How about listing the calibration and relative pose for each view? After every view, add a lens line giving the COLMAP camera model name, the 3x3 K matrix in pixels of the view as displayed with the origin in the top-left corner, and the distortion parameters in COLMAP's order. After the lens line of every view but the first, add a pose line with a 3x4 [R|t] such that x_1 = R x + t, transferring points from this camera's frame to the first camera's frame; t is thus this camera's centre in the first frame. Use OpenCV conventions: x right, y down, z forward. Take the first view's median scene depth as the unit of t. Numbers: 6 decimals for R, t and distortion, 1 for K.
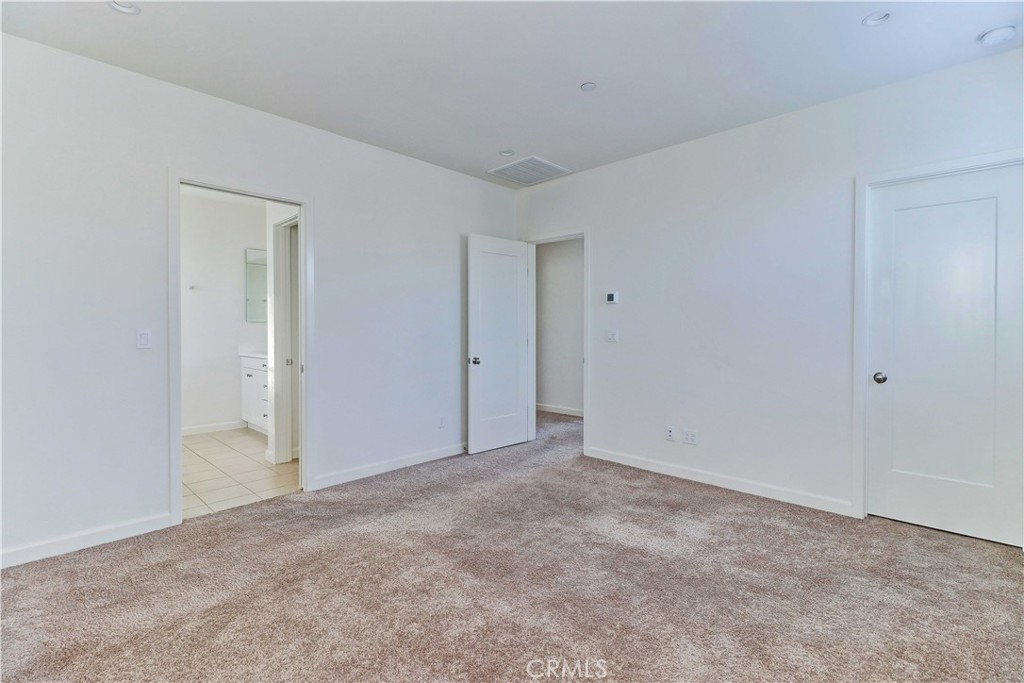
lens RADIAL K [[470.9, 0, 507.0], [0, 470.9, 337.9], [0, 0, 1]] dist [0.007965, 0.000294]
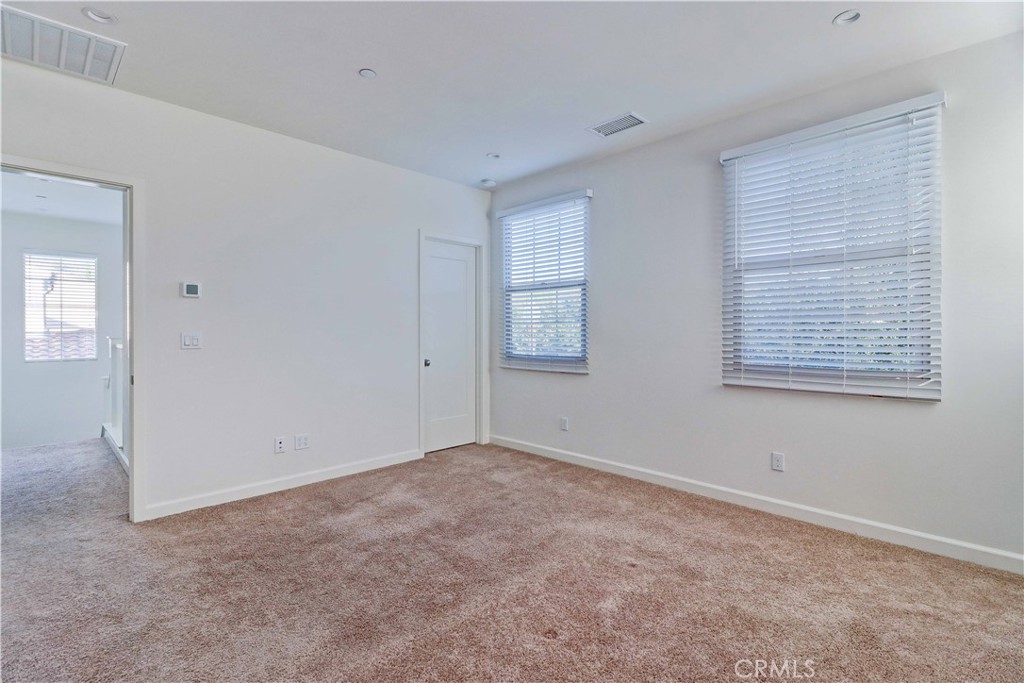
lens RADIAL K [[470.9, 0, 512.9], [0, 470.9, 337.1], [0, 0, 1]] dist [0.007965, 0.000294]
pose [[0.015586, -0.004013, 0.999870, -0.587294], [0.031766, 0.999489, 0.003516, 0.003471], [-0.999374, 0.031707, 0.015706, 0.545343]]
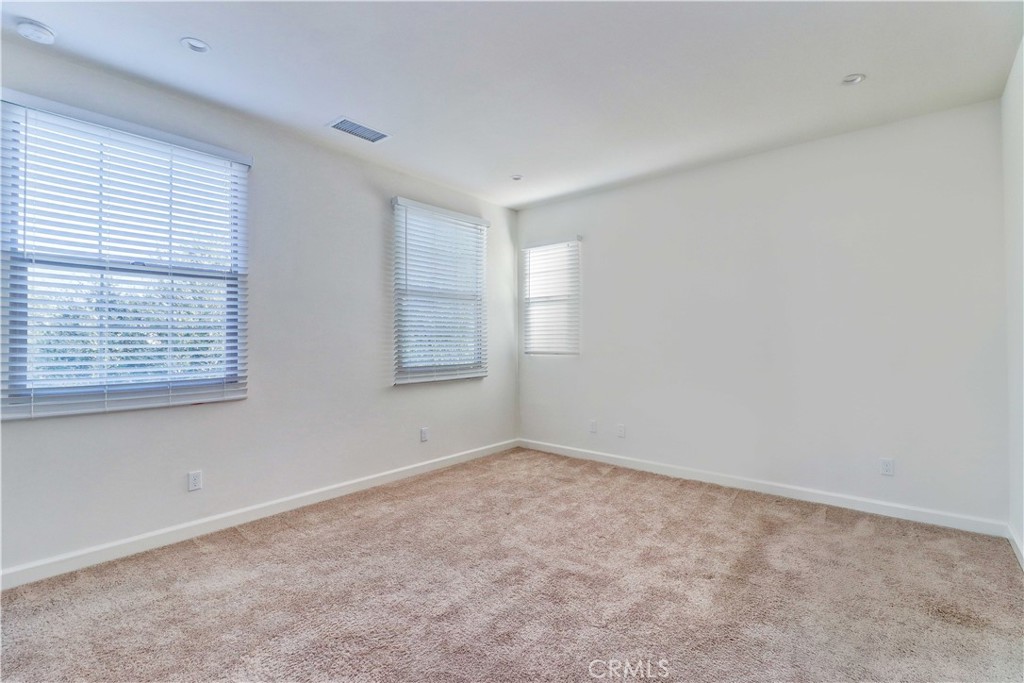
lens RADIAL K [[470.9, 0, 515.3], [0, 470.9, 334.3], [0, 0, 1]] dist [0.007965, 0.000294]
pose [[-0.998481, 0.010638, -0.054052, 0.071128], [0.009677, 0.999791, 0.017998, -0.024451], [0.054233, 0.017447, -0.998376, 1.233689]]
